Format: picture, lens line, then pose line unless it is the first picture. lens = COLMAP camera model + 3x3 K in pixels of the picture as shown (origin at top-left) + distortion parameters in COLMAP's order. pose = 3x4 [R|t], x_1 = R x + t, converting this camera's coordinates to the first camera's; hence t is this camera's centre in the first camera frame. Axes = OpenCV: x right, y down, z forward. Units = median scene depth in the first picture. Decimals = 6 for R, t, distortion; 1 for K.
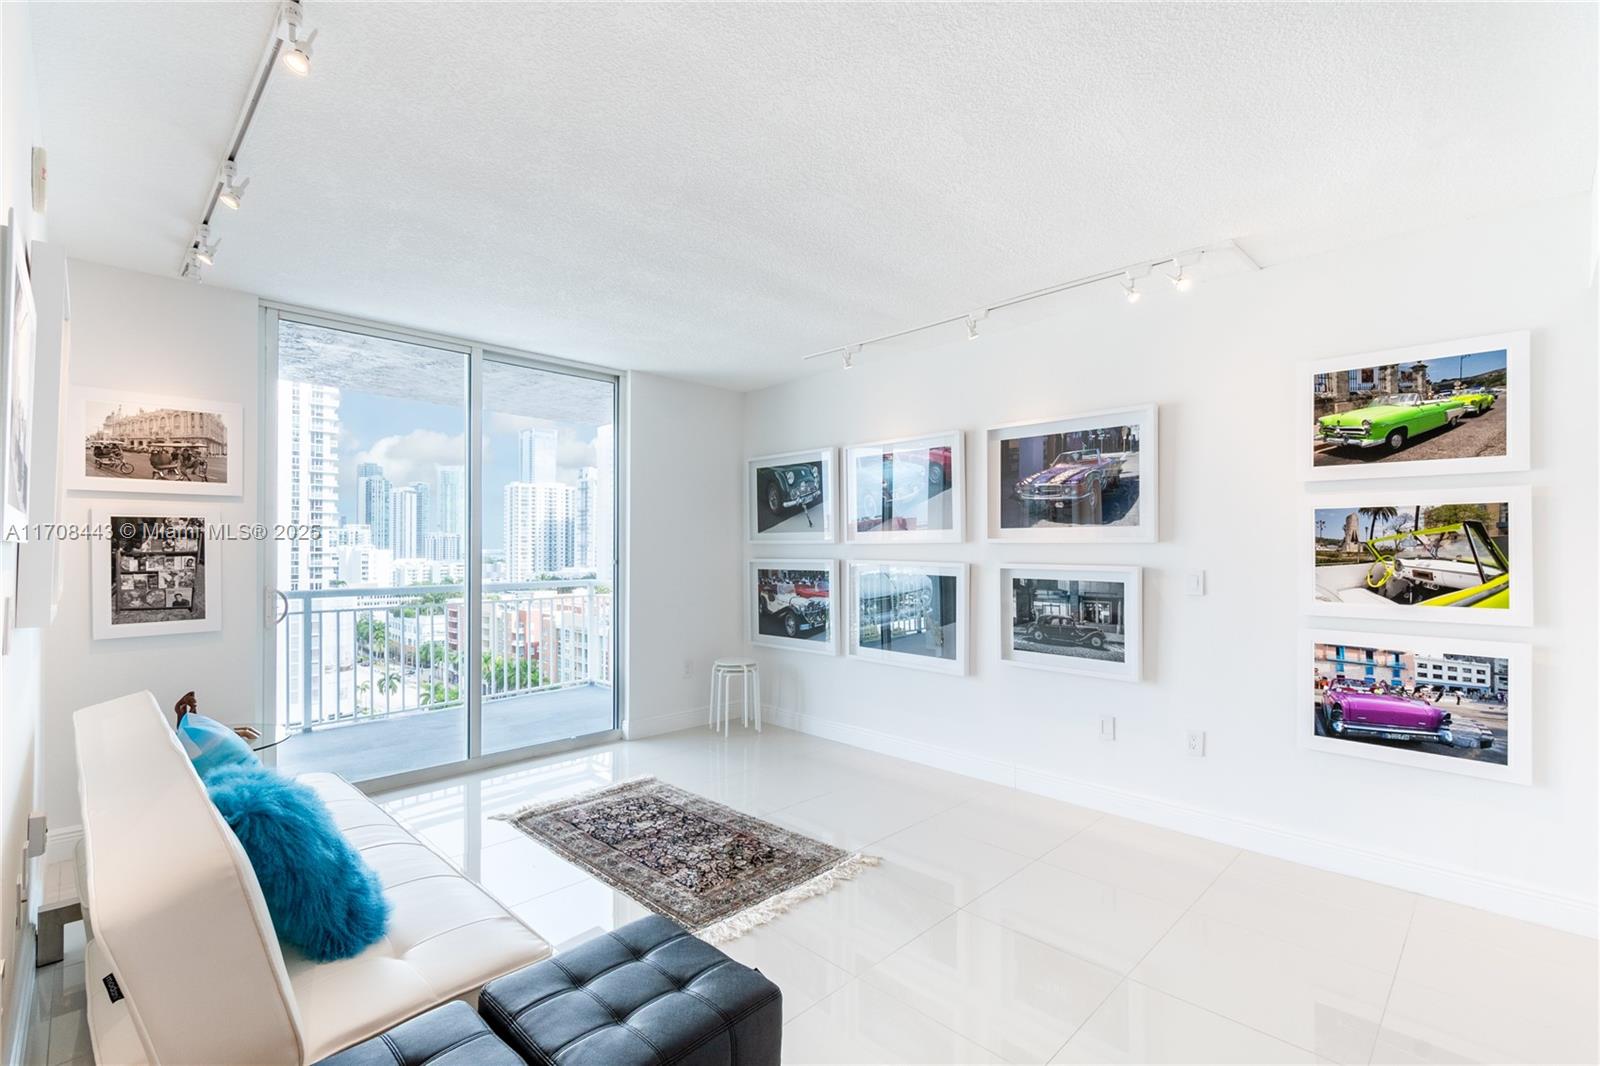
lens RADIAL K [[722.5, 0, 796.6], [0, 722.5, 543.6], [0, 0, 1]] dist [-0.000084, -0.000144]
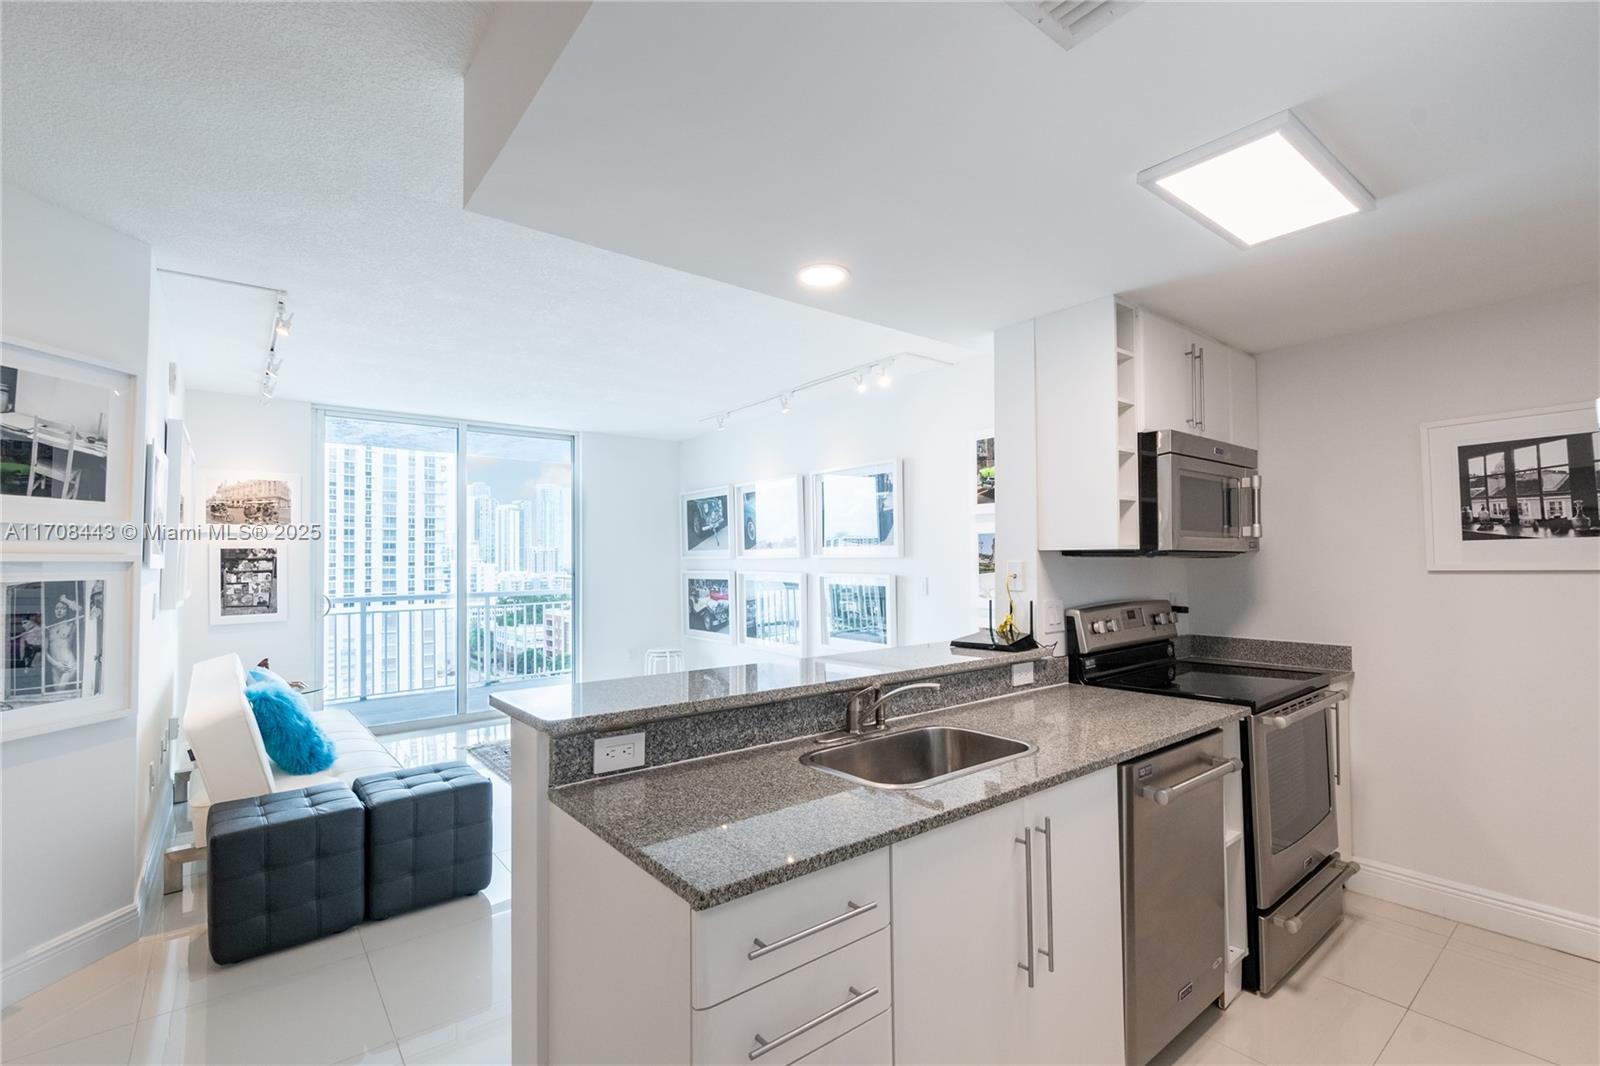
lens RADIAL K [[717.0, 0, 802.6], [0, 717.0, 543.5], [0, 0, 1]] dist [0.001064, 0.000081]
pose [[0.993635, -0.012722, -0.111924, 0.479202], [0.011147, 0.999830, -0.014695, -0.010219], [0.112092, 0.013353, 0.993608, -0.409305]]
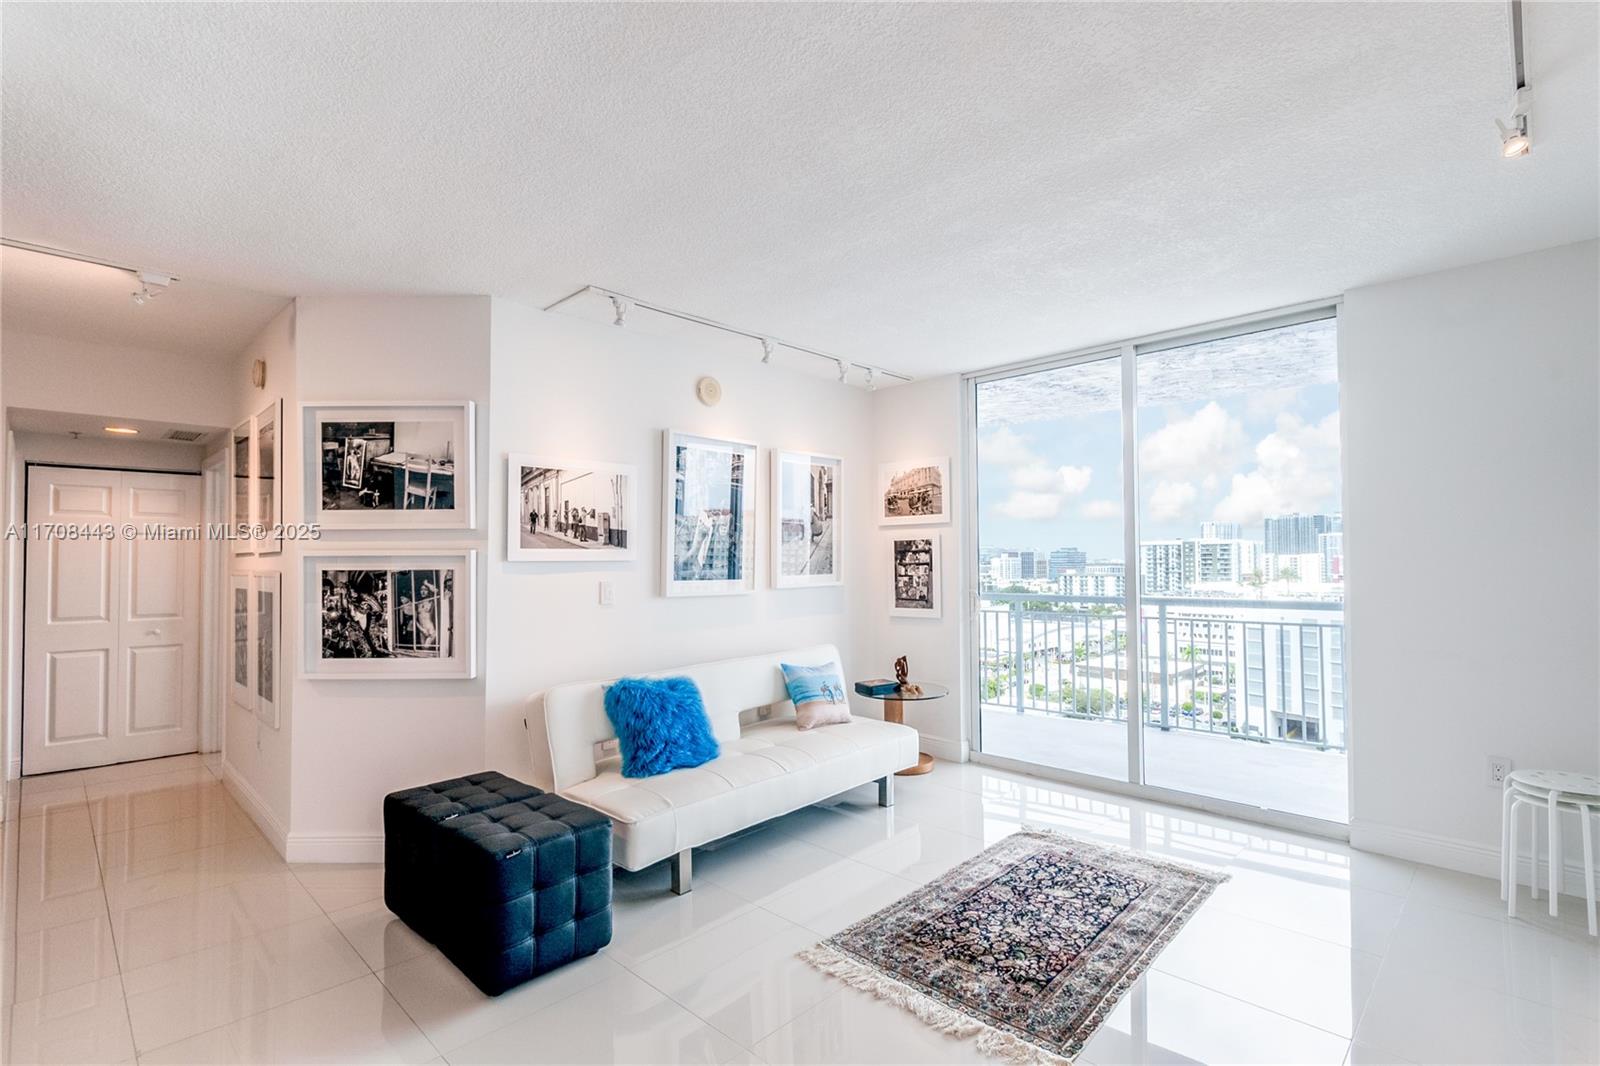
lens RADIAL K [[754.5, 0, 797.3], [0, 754.5, 540.1], [0, 0, 1]] dist [0.001116, 0.000059]
pose [[0.000480, -0.026052, -0.999660, 0.692237], [0.014010, 0.999563, -0.026043, 0.001961], [0.999902, -0.013992, 0.000845, 0.727963]]
